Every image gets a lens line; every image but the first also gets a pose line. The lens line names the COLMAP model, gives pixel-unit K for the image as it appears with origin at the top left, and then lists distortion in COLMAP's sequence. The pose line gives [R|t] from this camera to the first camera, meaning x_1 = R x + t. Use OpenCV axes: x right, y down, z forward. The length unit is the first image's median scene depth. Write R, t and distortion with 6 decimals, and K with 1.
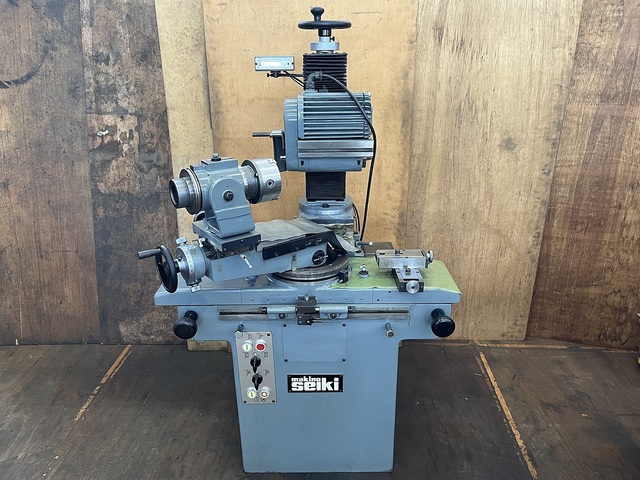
lens RADIAL K [[485.1, 0, 320.0], [0, 485.1, 240.0], [0, 0, 1]] dist [0.054364, -0.094137]
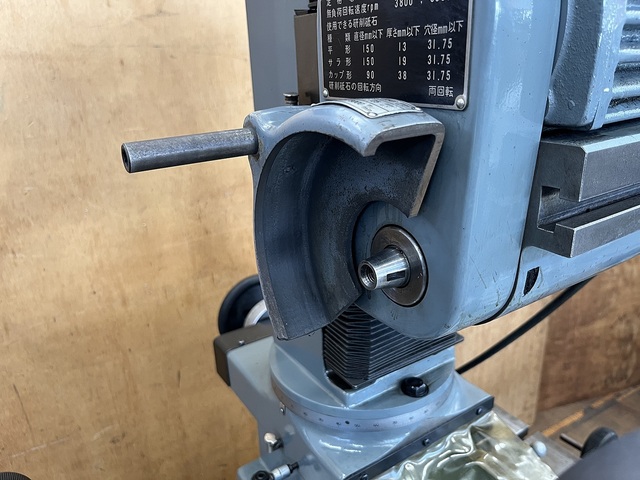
lens RADIAL K [[504.7, 0, 320.8], [0, 504.7, 243.6], [0, 0, 1]] dist [-0.015718, -0.008833]
pose [[0.838787, -0.210336, 0.502190, -0.129043], [0.225229, 0.973791, 0.031670, -0.141850], [-0.495689, 0.086543, 0.864177, 0.654769]]
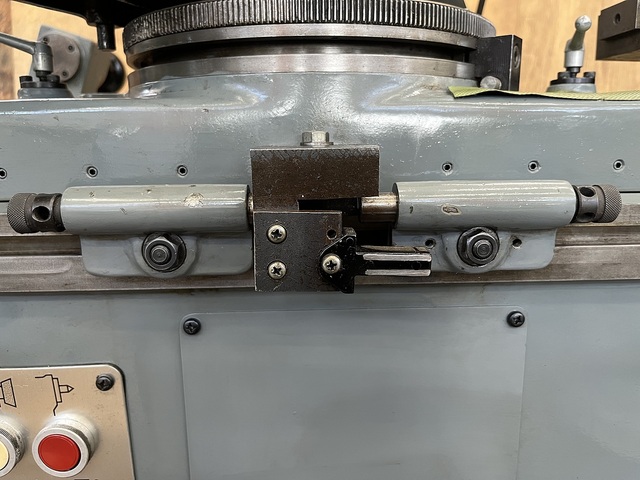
lens RADIAL K [[485.1, 0, 320.0], [0, 485.1, 240.0], [0, 0, 1]] dist [0.054364, -0.094137]
pose [[0.999287, -0.008368, 0.036818, -0.023200], [0.014239, 0.986648, -0.162245, 0.127966], [-0.034969, 0.162653, 0.986063, 0.598132]]
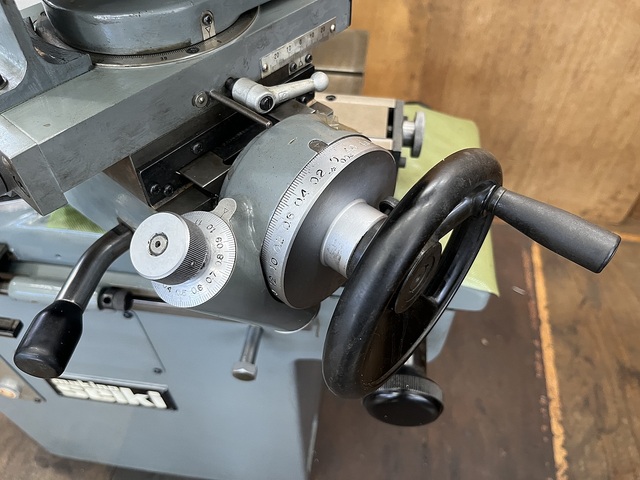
lens RADIAL K [[498.1, 0, 321.7], [0, 498.1, 241.6], [0, 0, 1]] dist [0.064991, -0.130620]
pose [[0.991022, 0.109217, -0.077114, 0.150999], [-0.060964, 0.882476, 0.466390, -0.030774], [0.118989, -0.457502, 0.881212, 0.535437]]
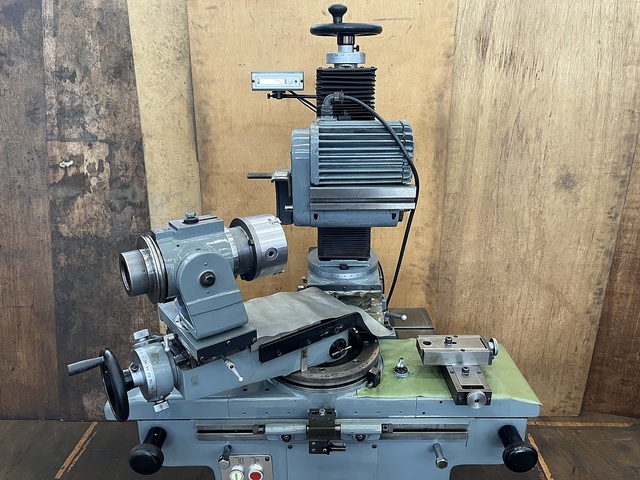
lens RADIAL K [[487.2, 0, 322.9], [0, 487.2, 238.6], [0, 0, 1]] dist [0.065984, -0.115197]
pose [[0.999954, 0.002709, 0.009208, -0.023874], [-0.002338, 0.999195, -0.040059, -0.071428], [-0.009309, 0.040036, 0.999155, 0.204083]]
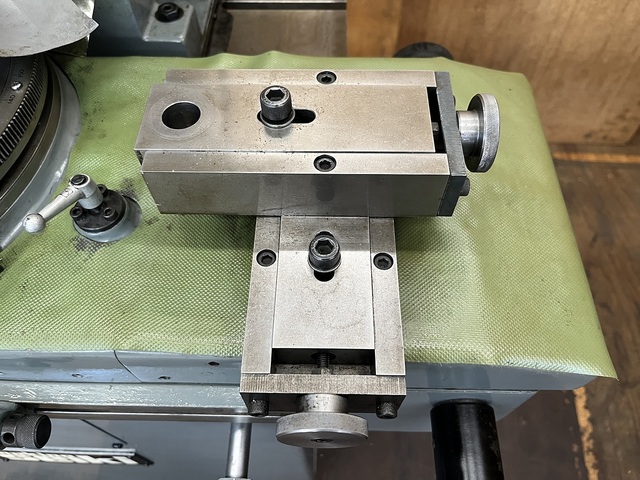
lens RADIAL K [[498.1, 0, 321.7], [0, 498.1, 241.6], [0, 0, 1]] dist [0.064991, -0.130620]
pose [[0.999830, 0.016832, -0.007573, 0.131519], [-0.008916, 0.799715, 0.600313, -0.027688], [0.016160, -0.600143, 0.799729, 0.630777]]
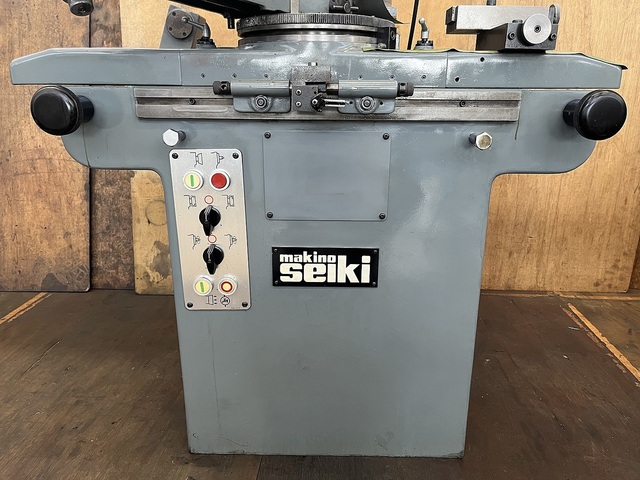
lens RADIAL K [[487.2, 0, 322.9], [0, 487.2, 238.6], [0, 0, 1]] dist [0.065984, -0.115197]
pose [[0.999757, 0.021255, -0.005883, -0.007563], [-0.021664, 0.996439, -0.081488, 0.237000], [0.004130, 0.081595, 0.996657, 0.370959]]
